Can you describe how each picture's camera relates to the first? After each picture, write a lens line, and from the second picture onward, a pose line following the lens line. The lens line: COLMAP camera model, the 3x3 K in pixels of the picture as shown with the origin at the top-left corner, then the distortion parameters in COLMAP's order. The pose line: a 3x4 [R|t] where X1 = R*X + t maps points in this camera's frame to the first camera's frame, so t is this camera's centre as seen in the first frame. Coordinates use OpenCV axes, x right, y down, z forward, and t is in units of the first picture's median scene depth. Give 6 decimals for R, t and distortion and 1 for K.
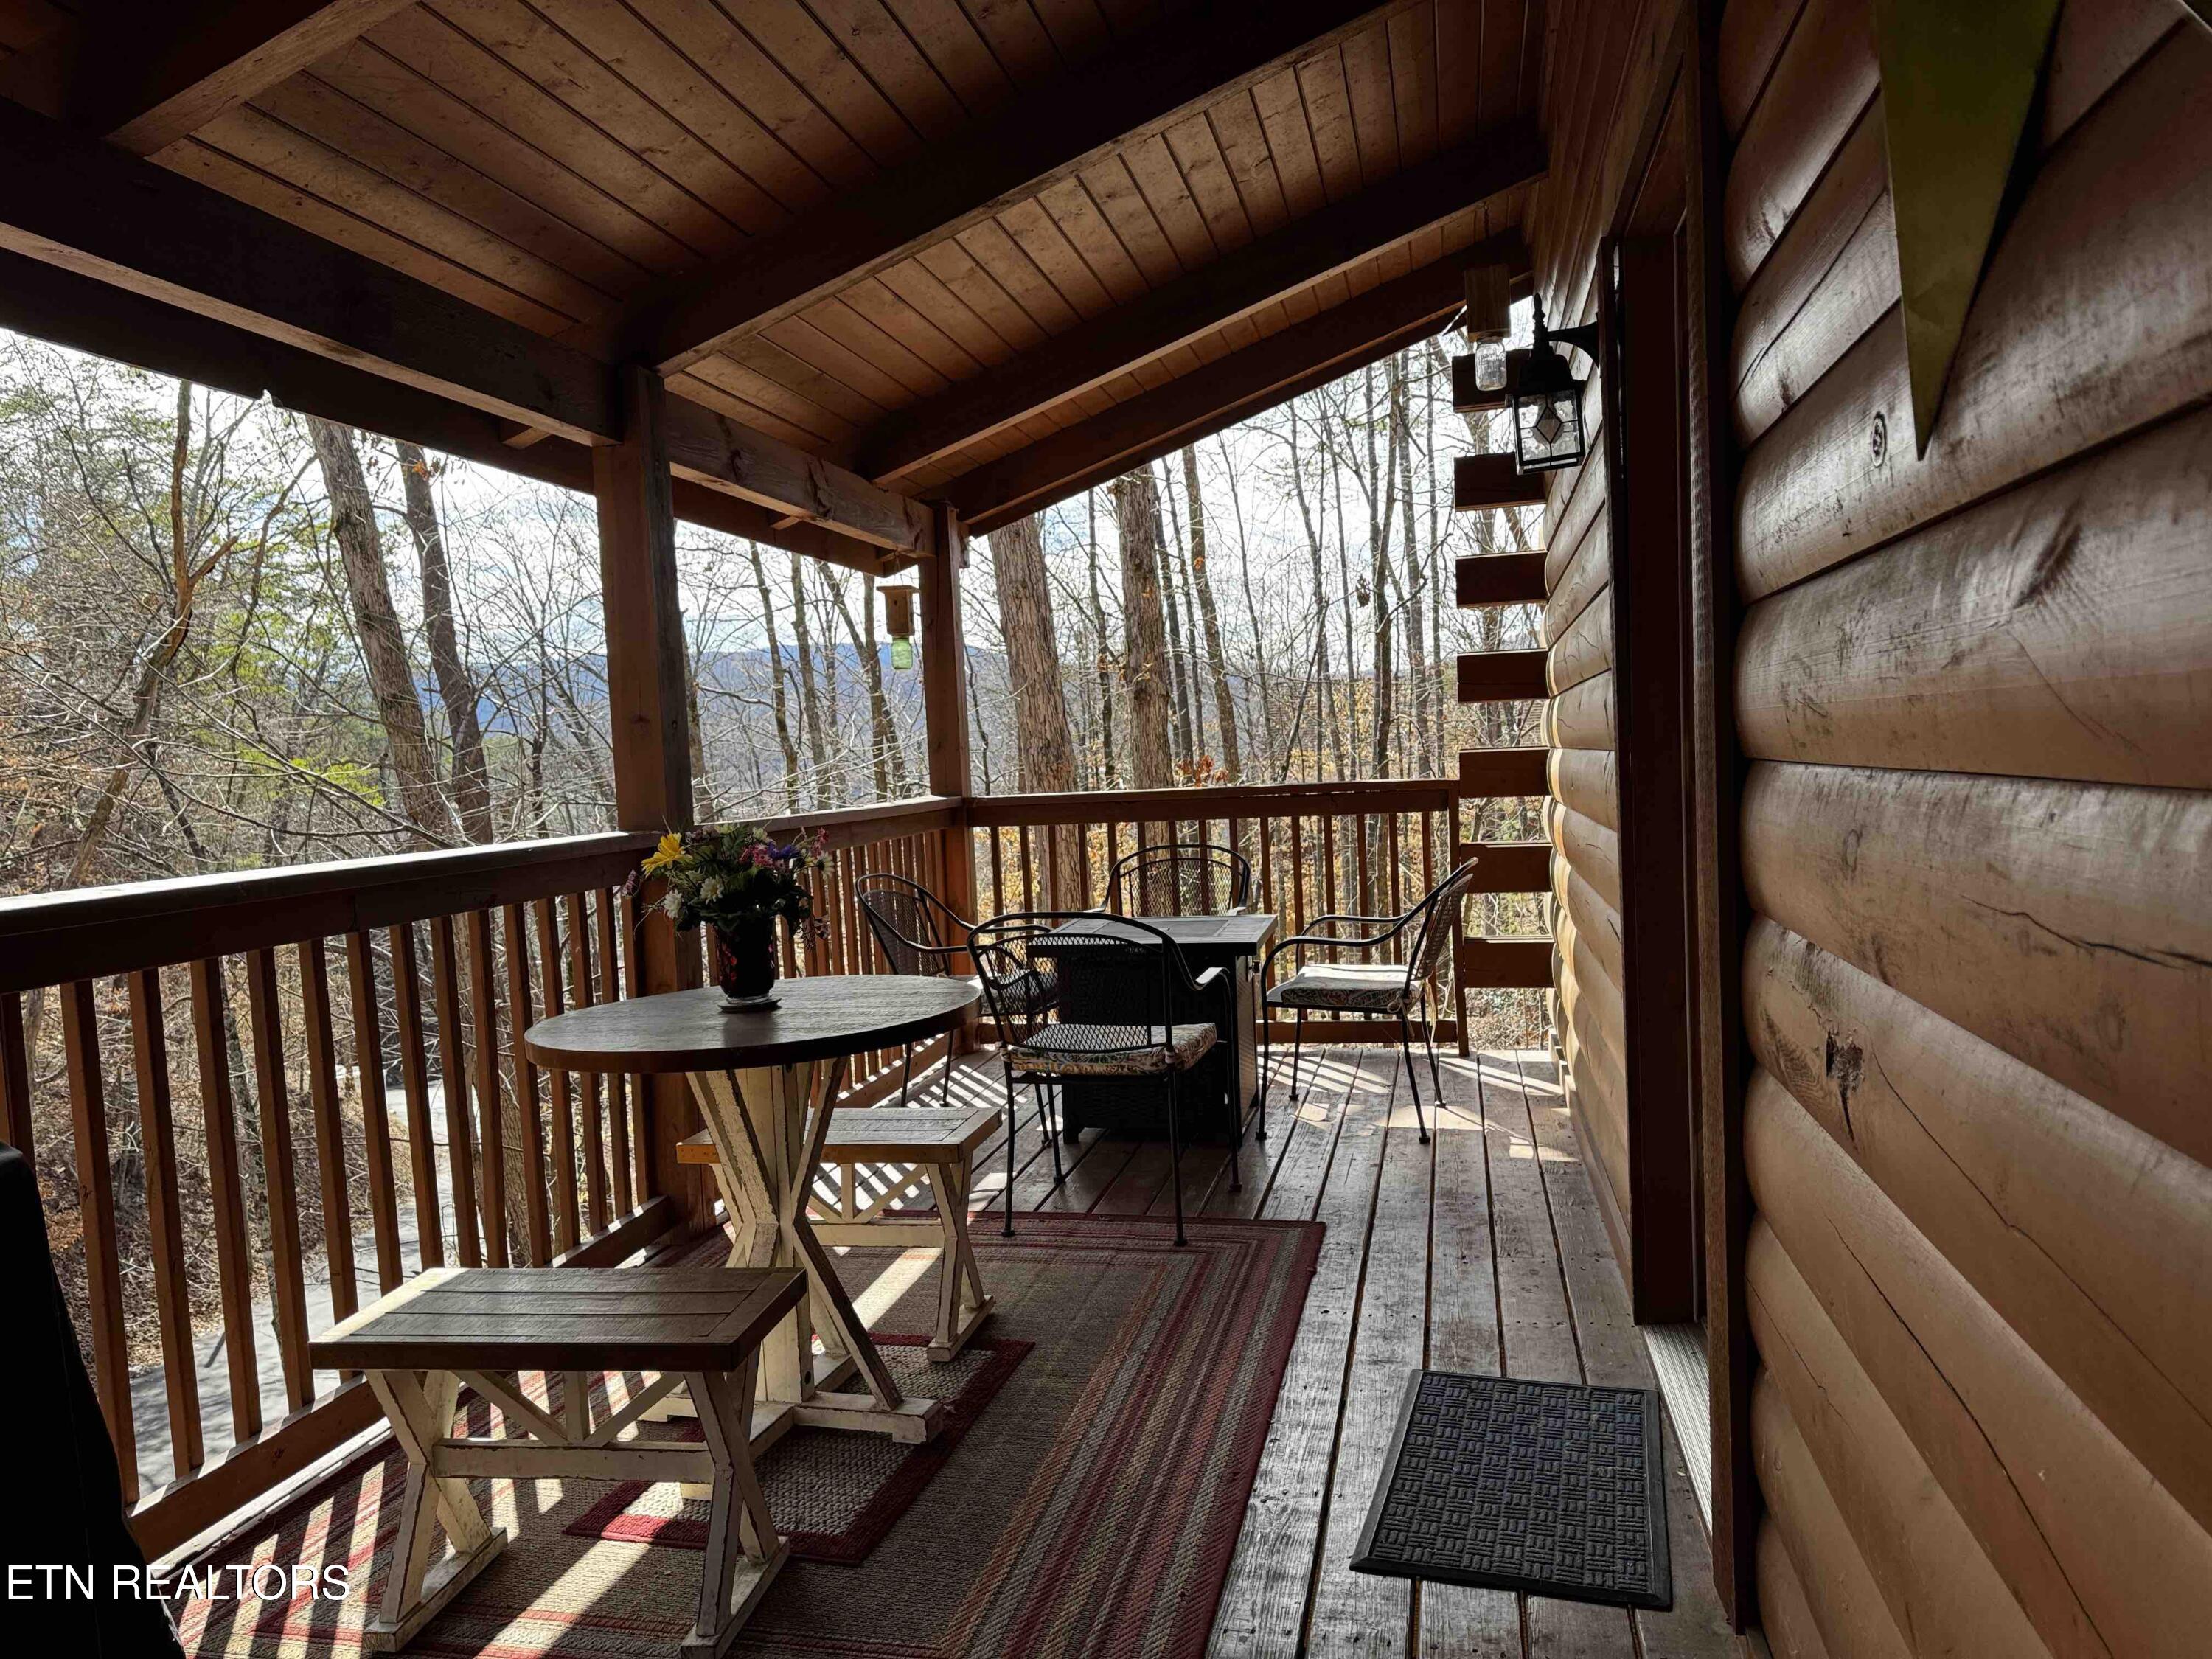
lens RADIAL K [[1554.9, 0, 1106.5], [0, 1554.9, 837.5], [0, 0, 1]] dist [0.035818, -0.044413]
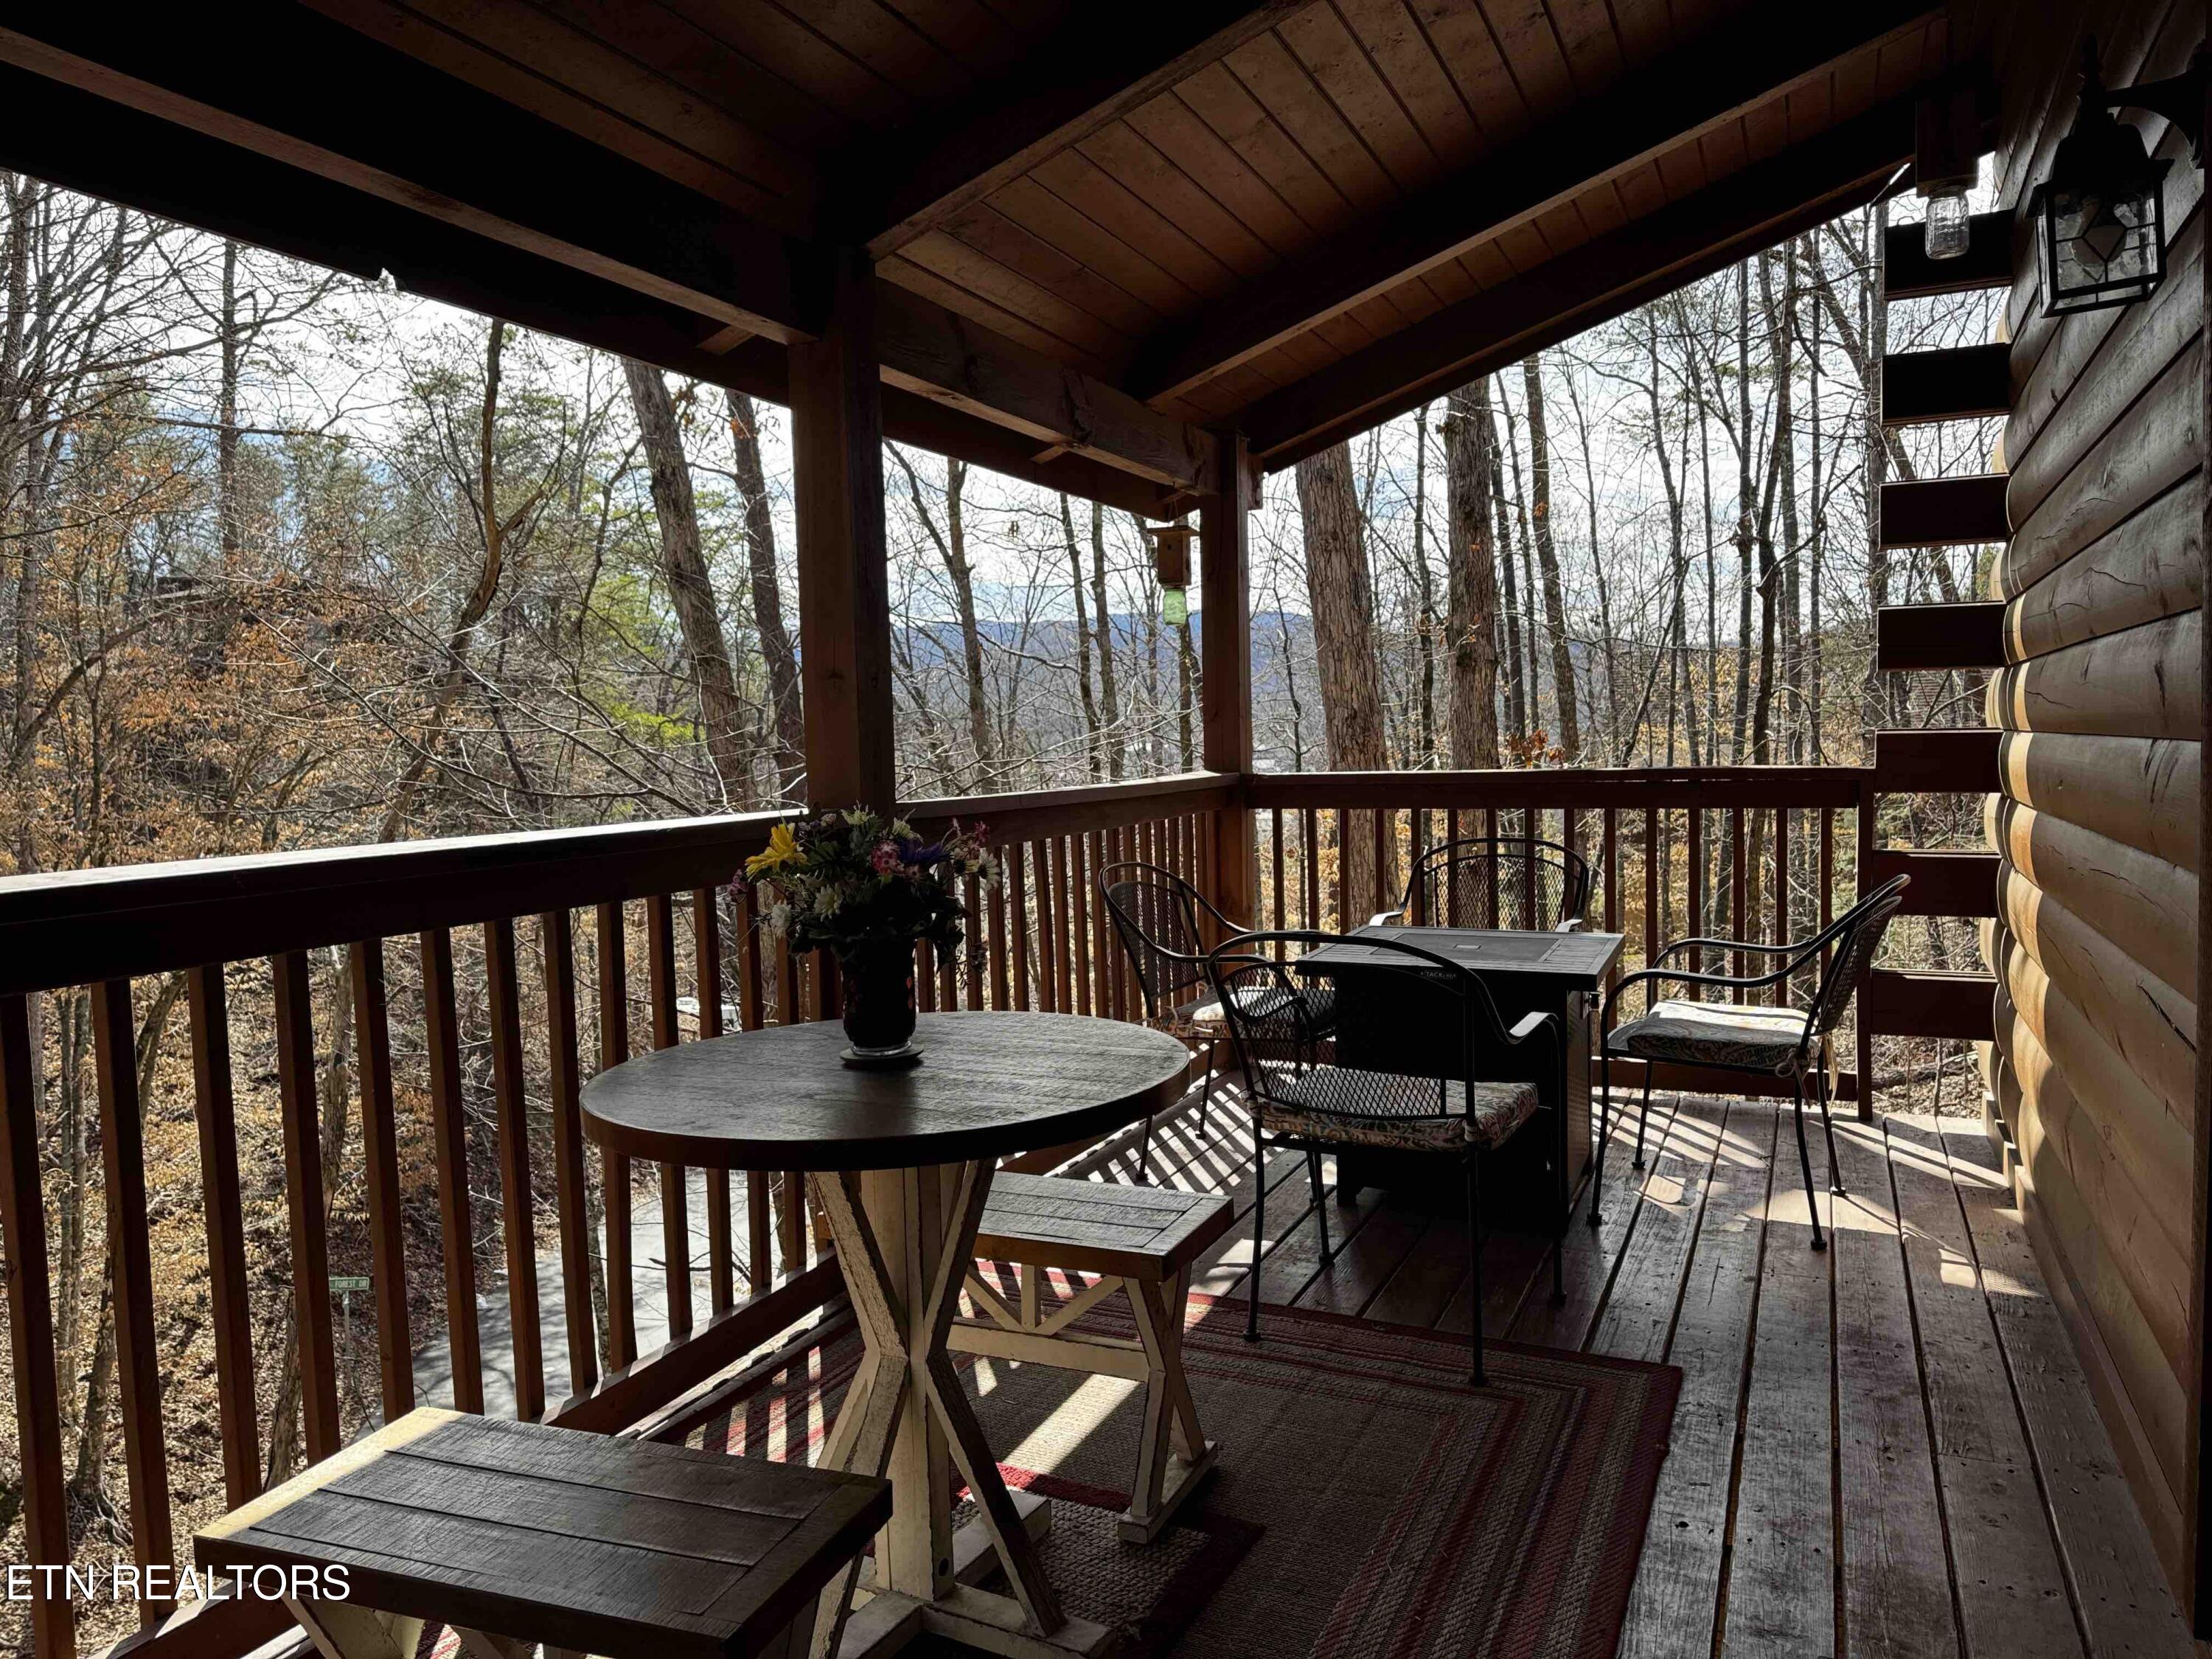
lens RADIAL K [[1554.9, 0, 1103.5], [0, 1554.9, 836.1], [0, 0, 1]] dist [0.035818, -0.044413]
pose [[0.977871, 0.035821, -0.206121, 0.013736], [-0.031862, 0.999239, 0.022494, -0.010891], [0.206770, -0.015429, 0.978268, 0.185737]]
